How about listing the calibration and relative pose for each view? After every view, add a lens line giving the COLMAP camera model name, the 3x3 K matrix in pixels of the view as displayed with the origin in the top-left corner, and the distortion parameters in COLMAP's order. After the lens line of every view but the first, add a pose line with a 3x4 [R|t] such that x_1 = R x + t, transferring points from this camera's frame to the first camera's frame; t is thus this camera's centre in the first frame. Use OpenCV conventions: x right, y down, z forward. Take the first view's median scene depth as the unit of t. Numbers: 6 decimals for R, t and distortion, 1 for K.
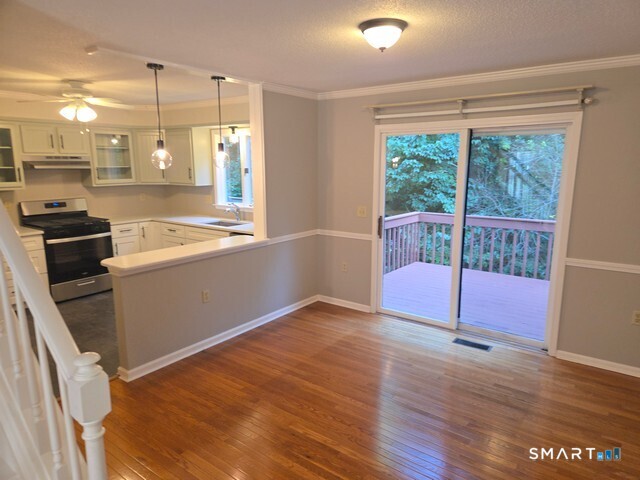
lens RADIAL K [[432.3, 0, 330.6], [0, 432.3, 242.7], [0, 0, 1]] dist [0.072033, -0.056957]
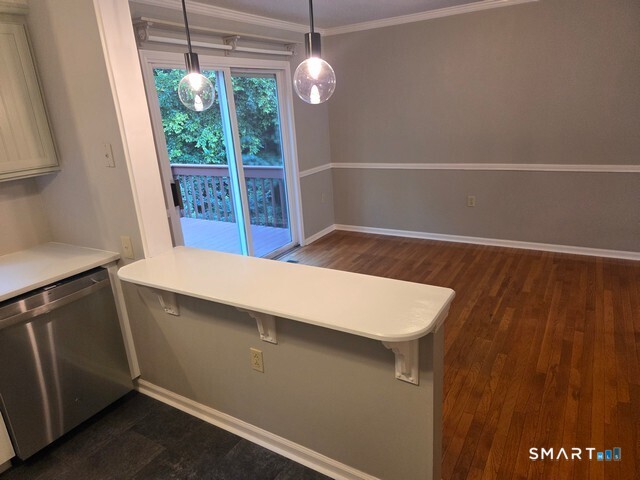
lens RADIAL K [[432.3, 0, 321.5], [0, 432.3, 237.7], [0, 0, 1]] dist [0.072033, -0.056957]
pose [[-0.094924, -0.287746, 0.952991, -0.590306], [0.243288, 0.921579, 0.302495, -0.122271], [-0.965298, 0.260565, -0.017475, 0.724078]]
